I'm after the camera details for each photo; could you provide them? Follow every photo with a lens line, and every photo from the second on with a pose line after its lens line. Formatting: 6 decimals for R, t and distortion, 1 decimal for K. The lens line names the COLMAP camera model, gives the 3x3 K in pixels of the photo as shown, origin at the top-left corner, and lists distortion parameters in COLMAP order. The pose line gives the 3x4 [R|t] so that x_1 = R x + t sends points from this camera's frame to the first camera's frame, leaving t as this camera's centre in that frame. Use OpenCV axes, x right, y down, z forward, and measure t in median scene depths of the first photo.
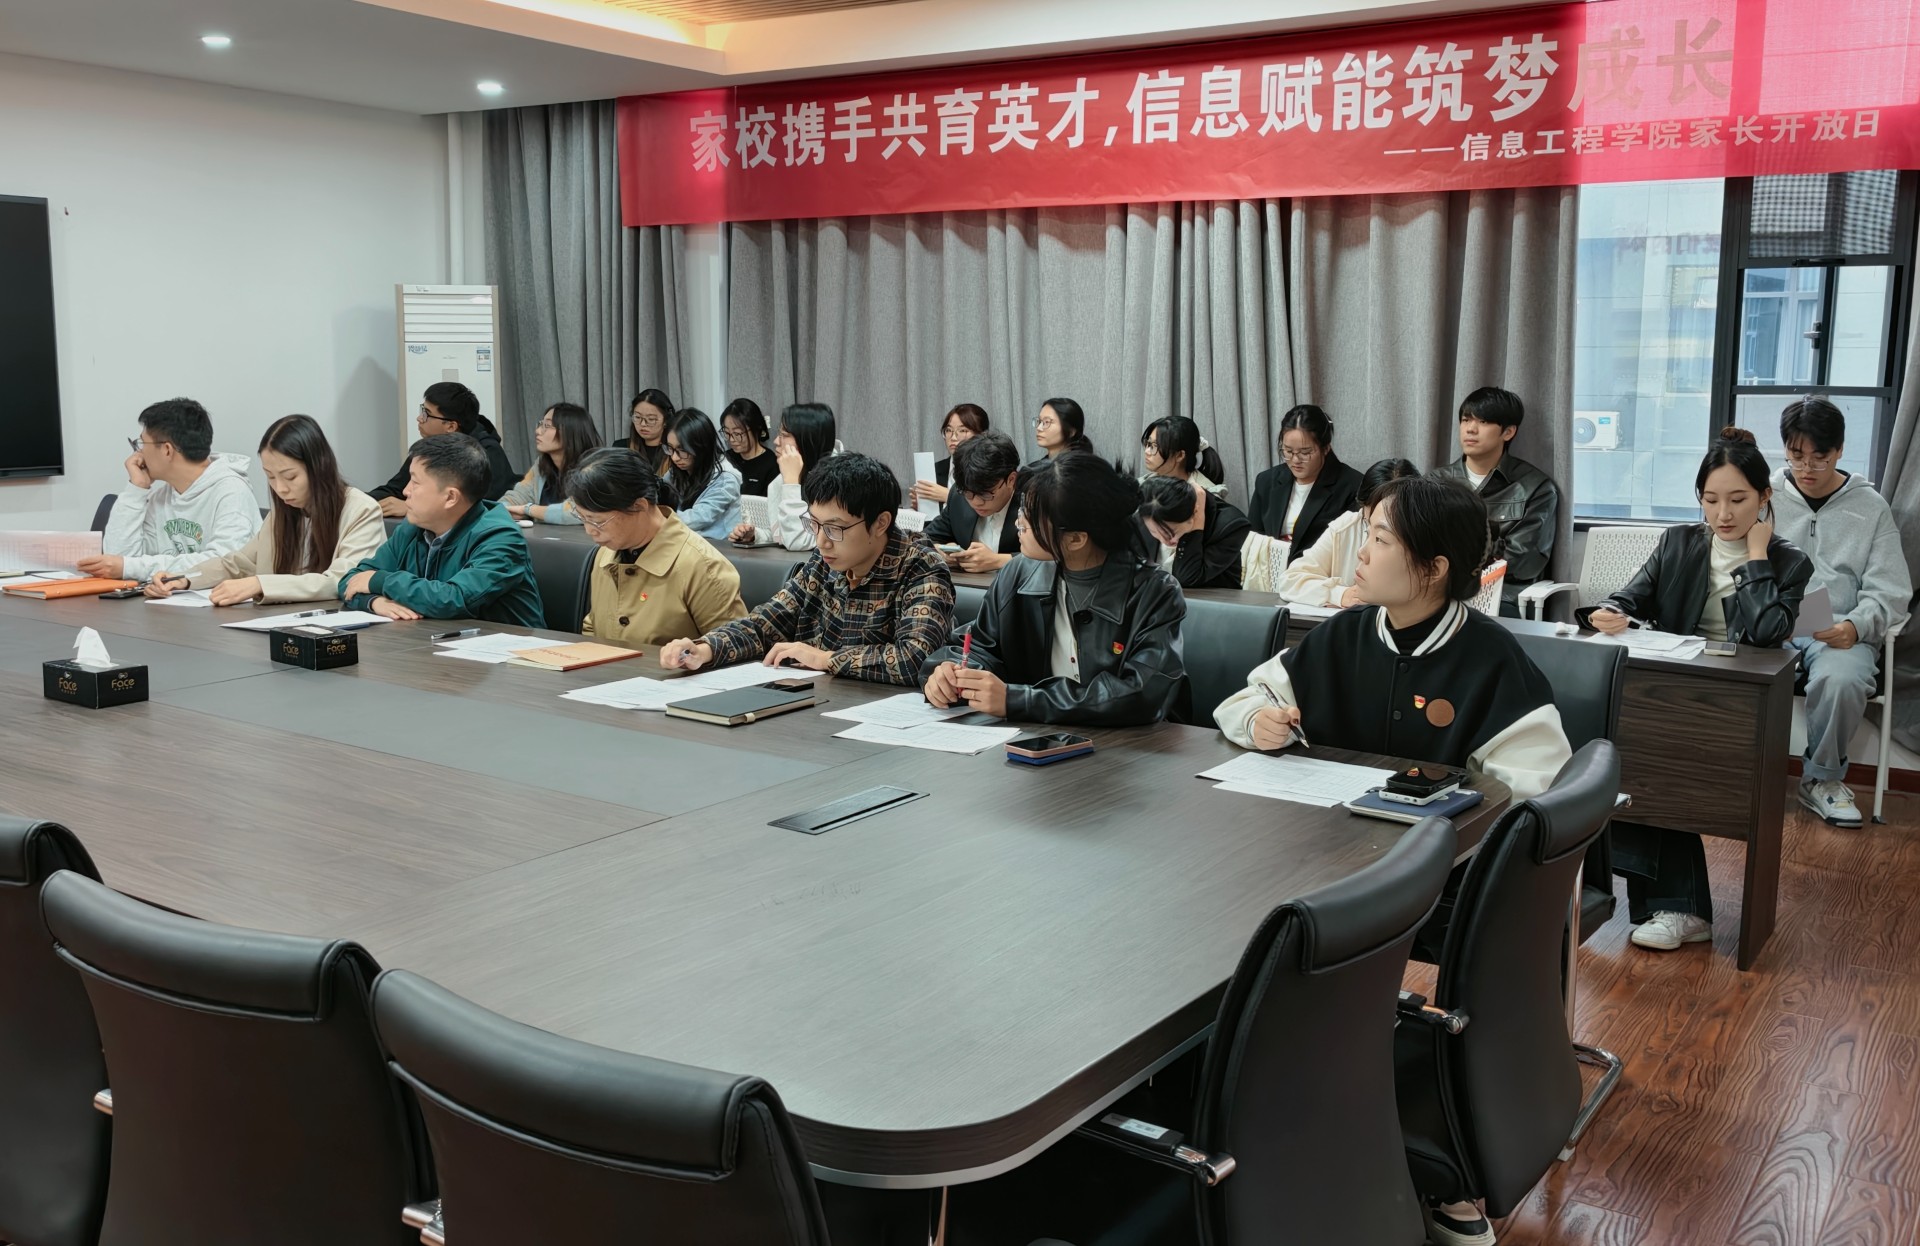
lens RADIAL K [[1808.1, 0, 966.3], [0, 1808.1, 627.1], [0, 0, 1]] dist [0.173163, 0.000000]
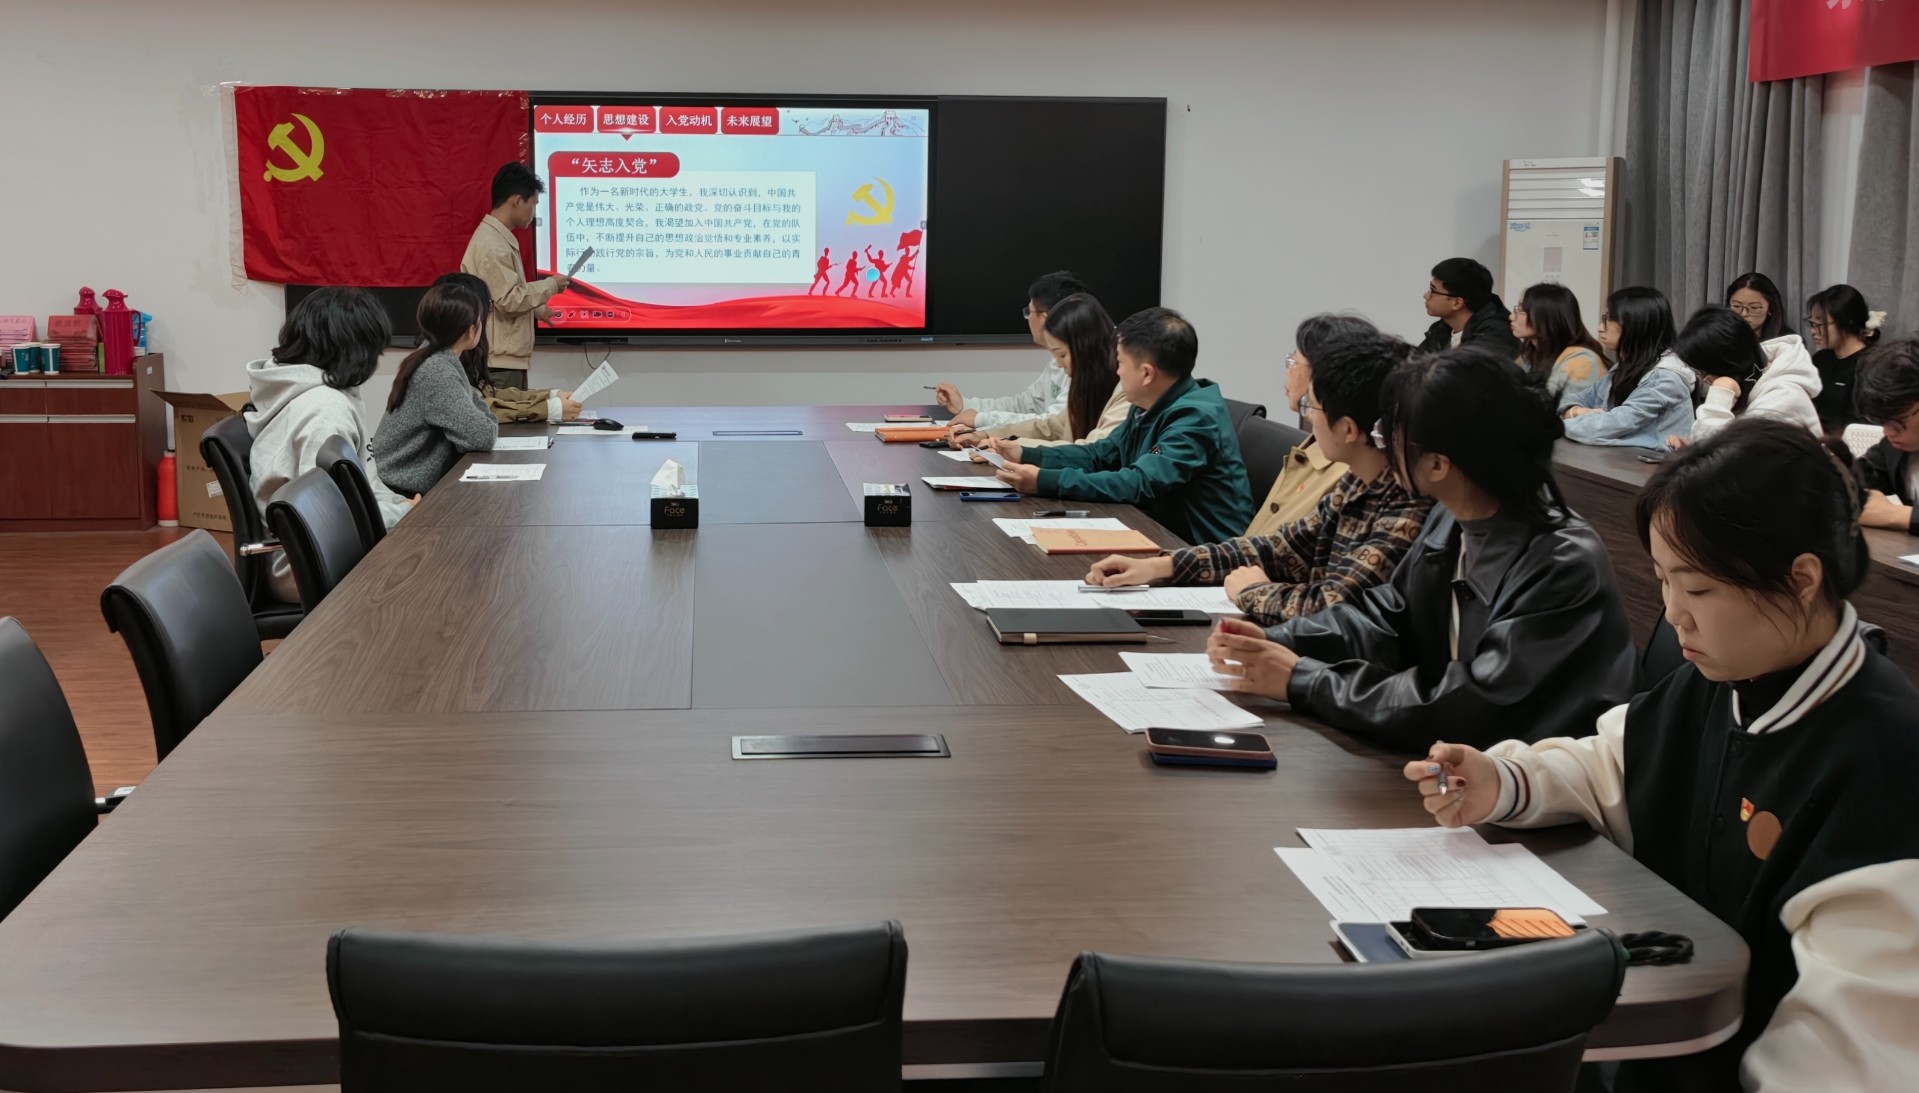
lens RADIAL K [[1760.2, 0, 959.0], [0, 1760.2, 550.7], [0, 0, 1]] dist [-0.025193, 0.013289]
pose [[0.649118, 0.139188, -0.747845, 0.259963], [-0.117442, 0.989667, 0.082257, -0.030863], [0.751567, 0.034434, 0.658758, 0.228430]]
